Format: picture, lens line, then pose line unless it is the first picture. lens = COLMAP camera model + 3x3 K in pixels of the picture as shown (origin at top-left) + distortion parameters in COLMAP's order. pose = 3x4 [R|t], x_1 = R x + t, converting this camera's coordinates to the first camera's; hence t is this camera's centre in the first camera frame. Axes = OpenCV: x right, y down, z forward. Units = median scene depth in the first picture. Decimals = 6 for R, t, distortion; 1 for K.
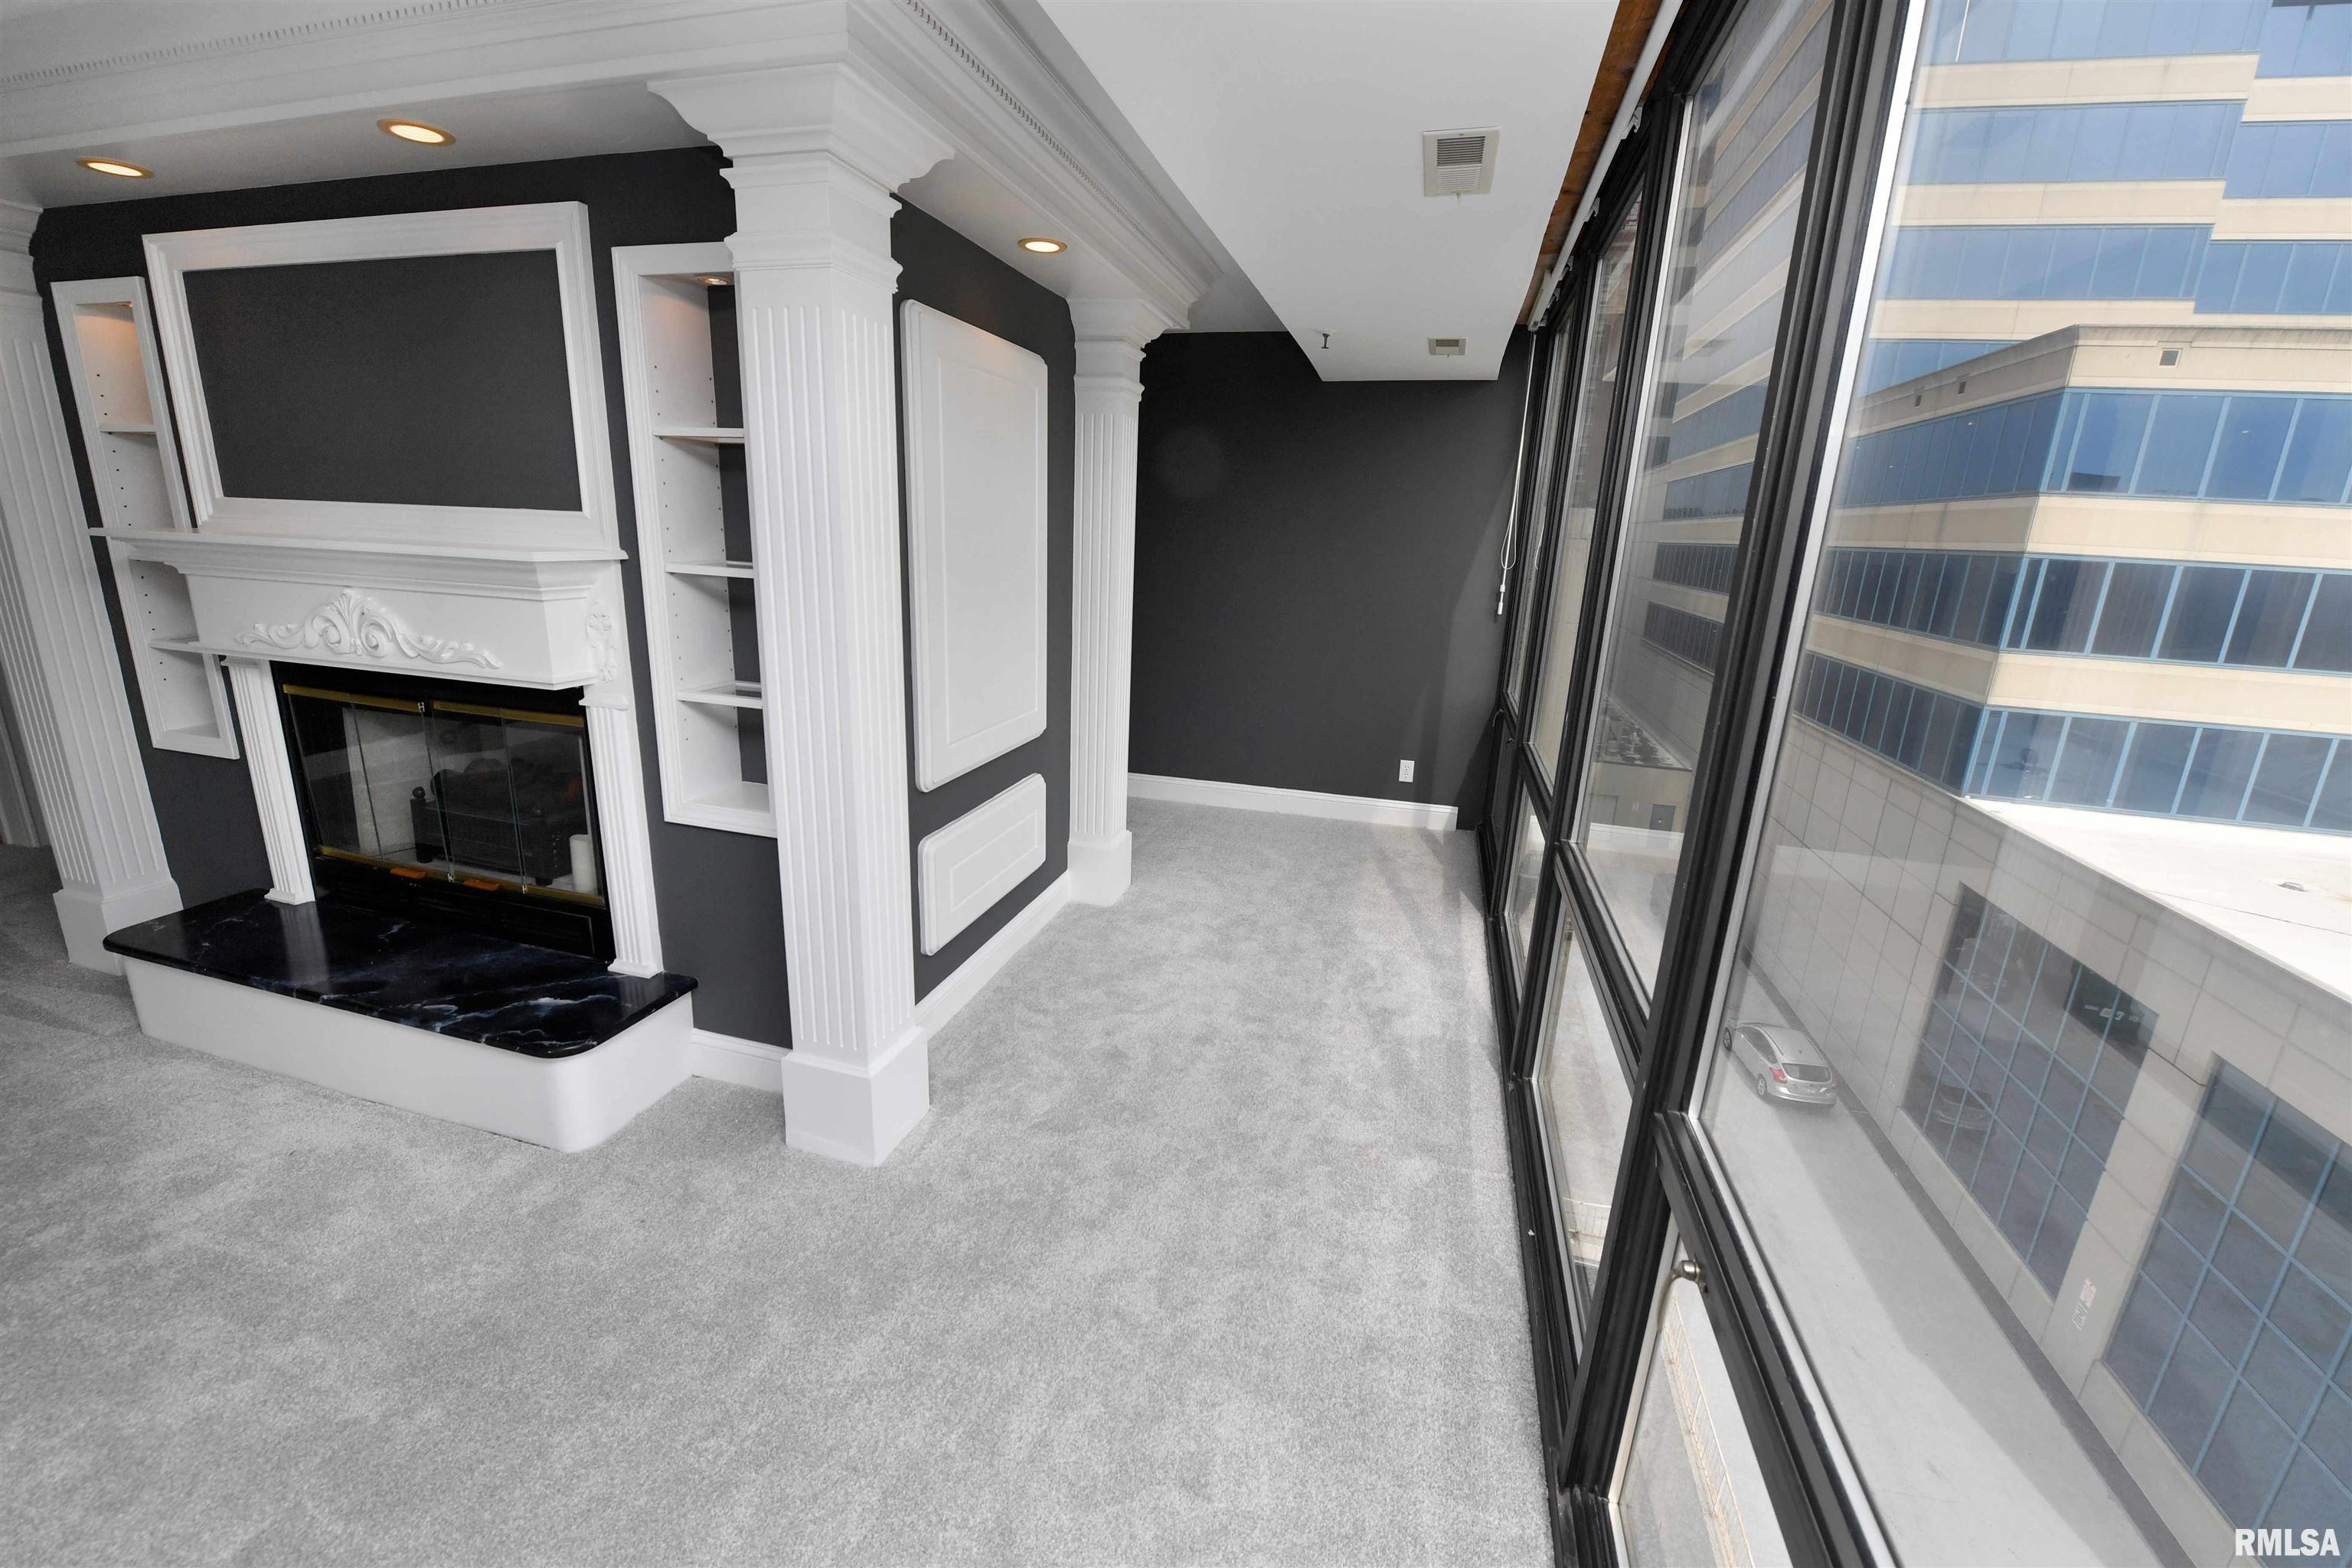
lens RADIAL K [[936.4, 0, 1171.4], [0, 936.4, 776.1], [0, 0, 1]] dist [-0.011281, -0.003960]
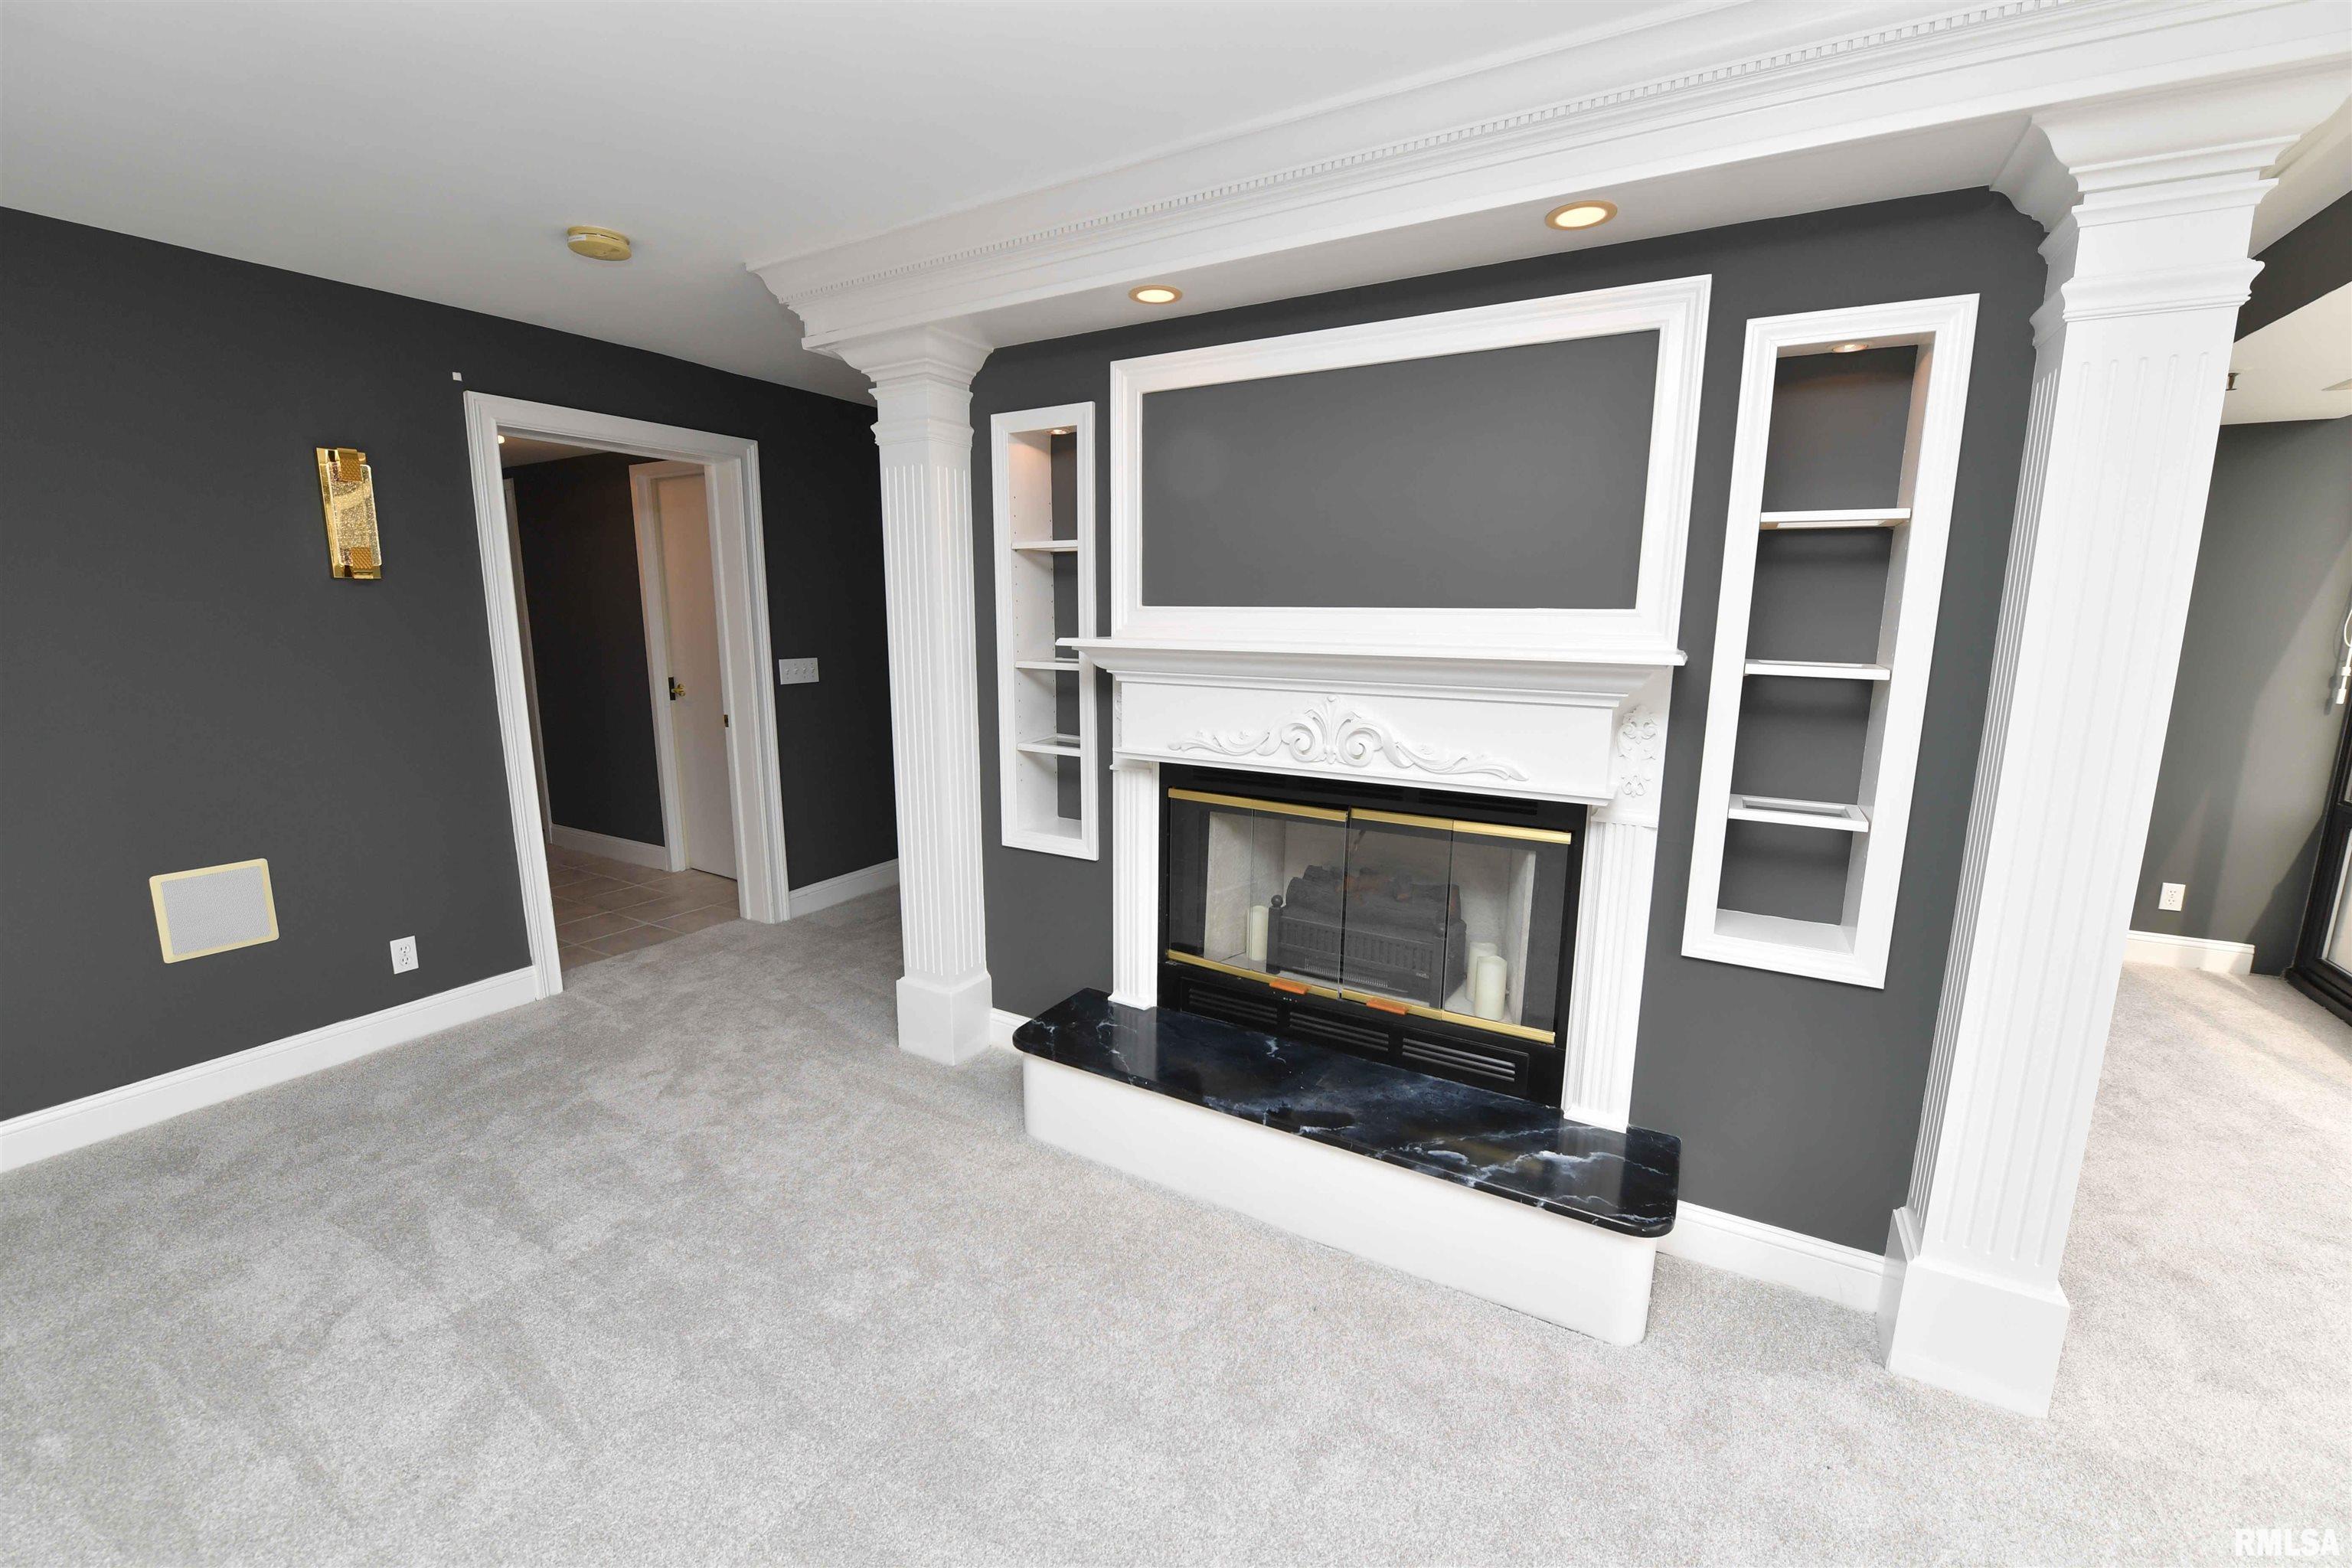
lens RADIAL K [[929.7, 0, 1177.4], [0, 929.7, 774.9], [0, 0, 1]] dist [-0.020731, -0.000274]
pose [[0.966861, 0.007487, -0.255193, -0.729610], [-0.031531, 0.995419, -0.090255, -0.024829], [0.253348, 0.095311, 0.962668, 0.032243]]
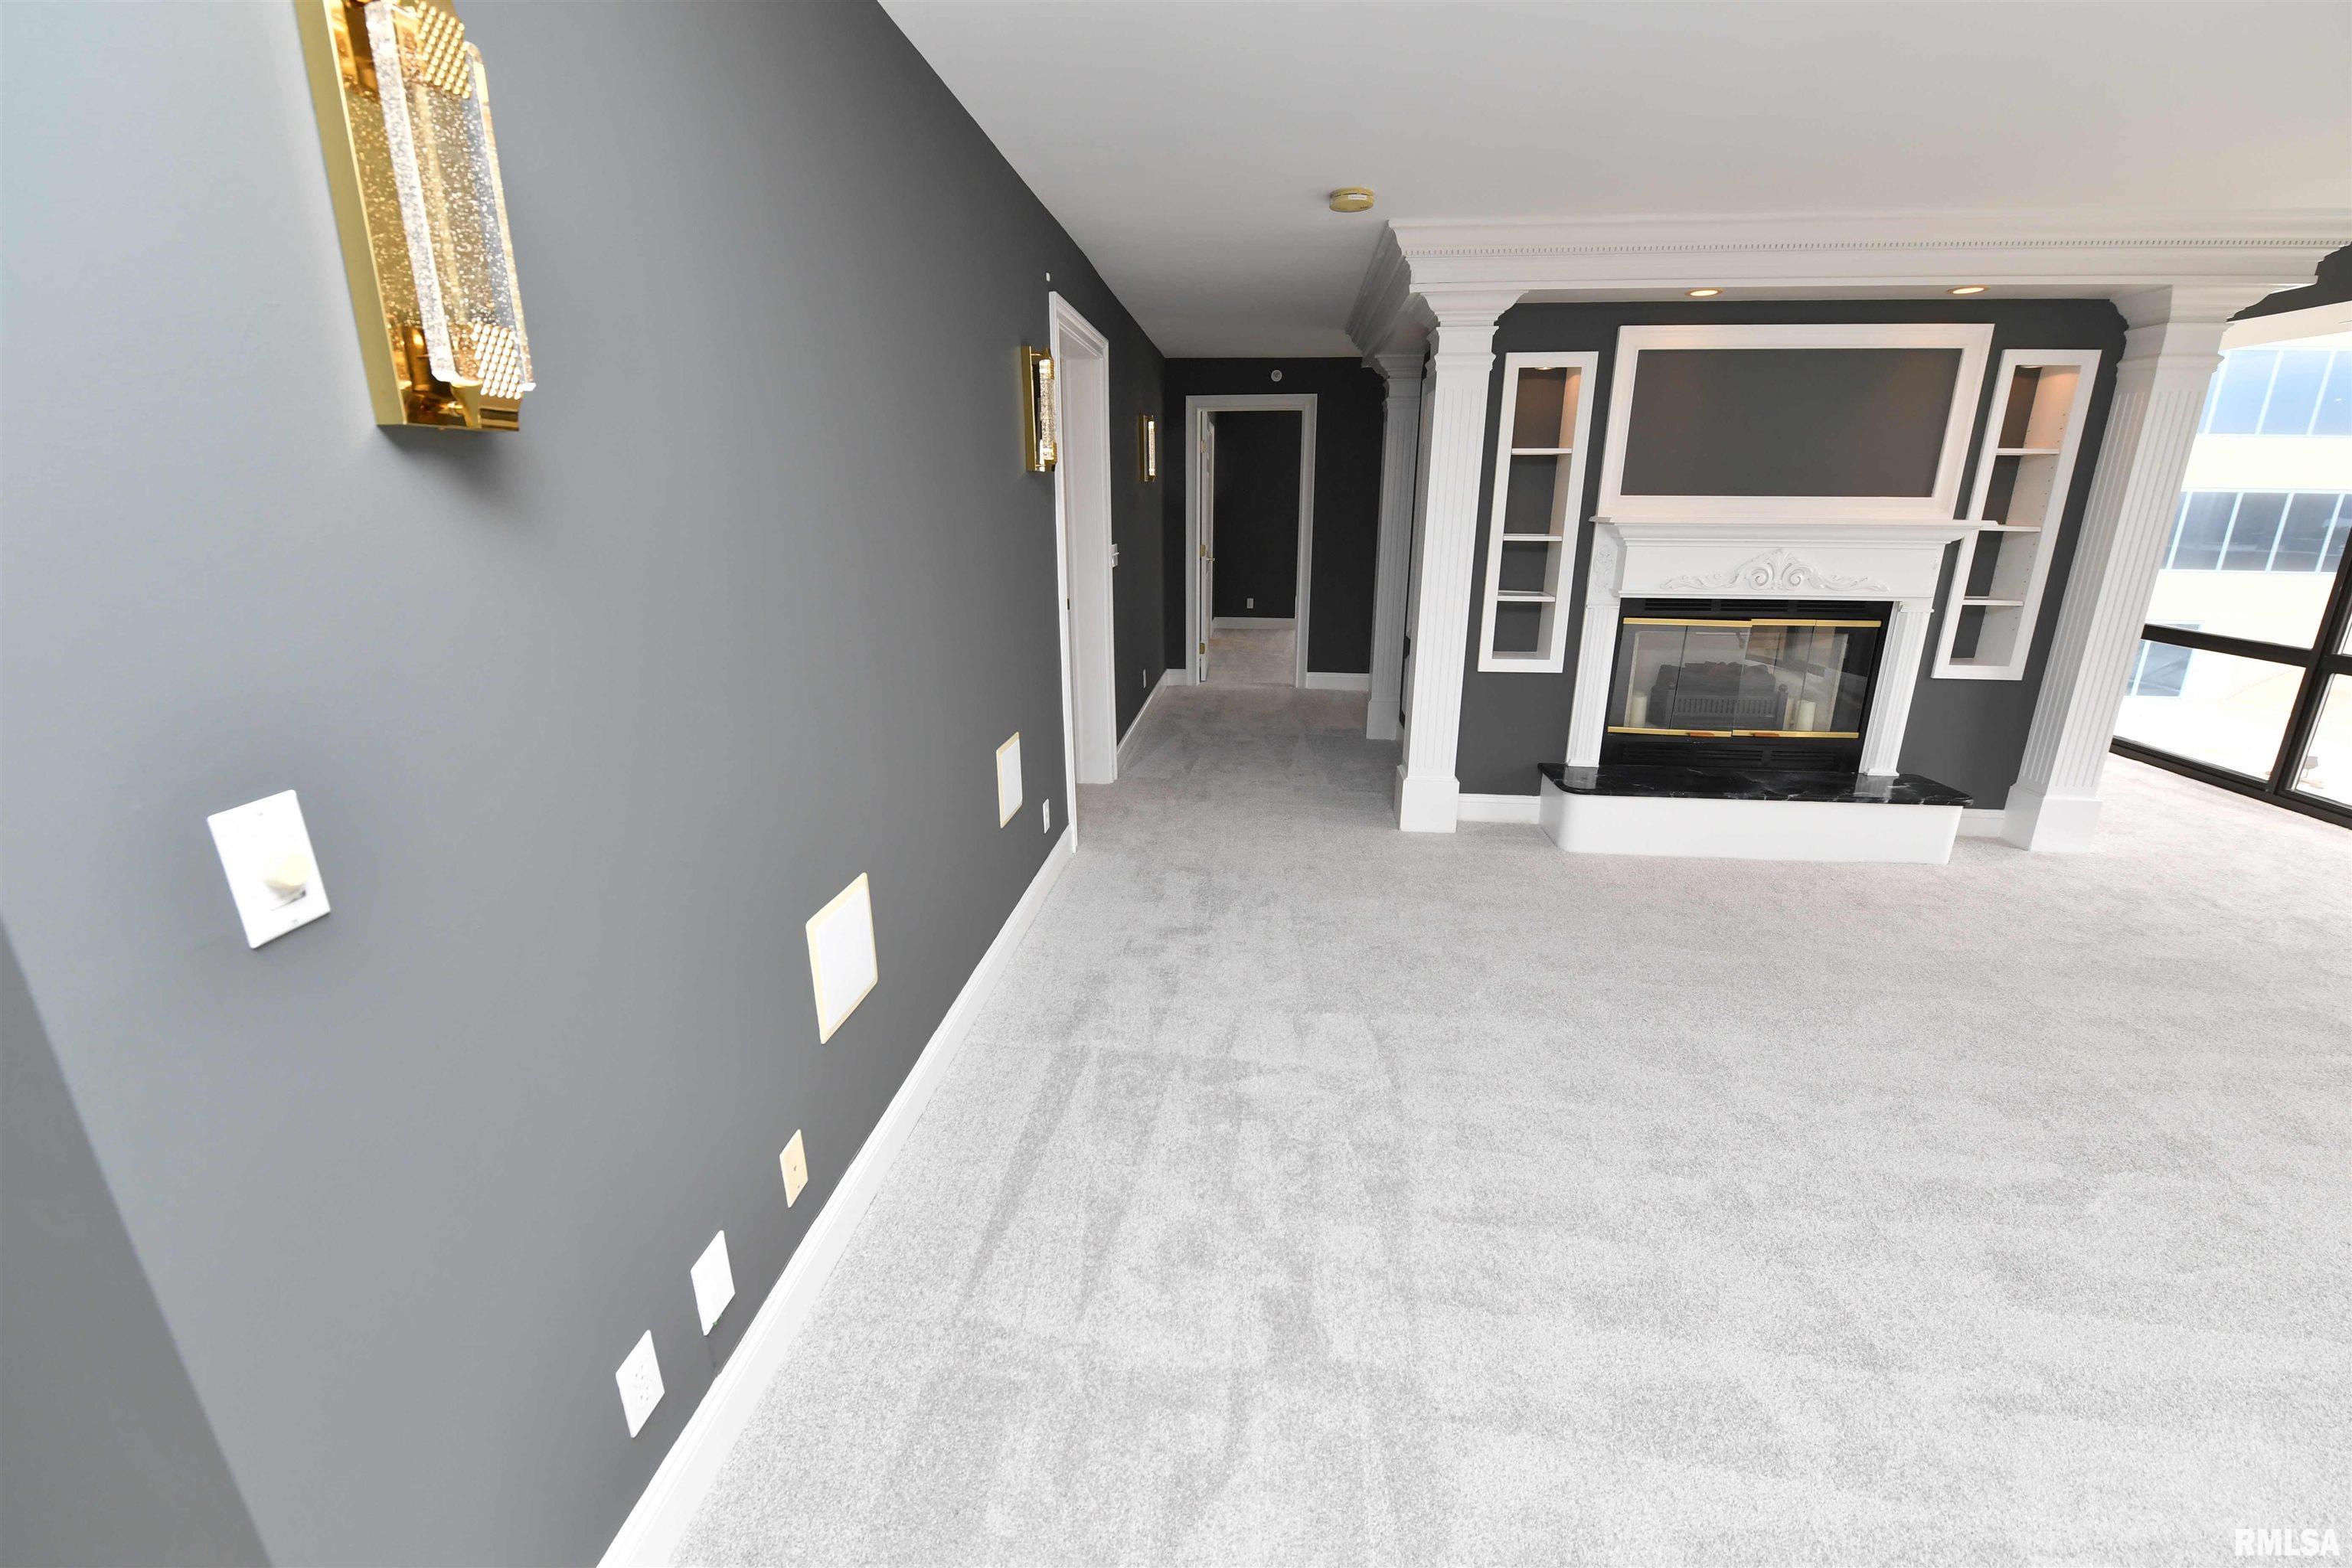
lens RADIAL K [[923.1, 0, 1166.4], [0, 923.1, 779.3], [0, 0, 1]] dist [-0.026622, -0.000316]
pose [[0.986192, -0.091534, 0.138008, -2.037103], [0.086554, 0.995375, 0.041680, 0.039391], [-0.141184, -0.029160, 0.989554, -0.419920]]
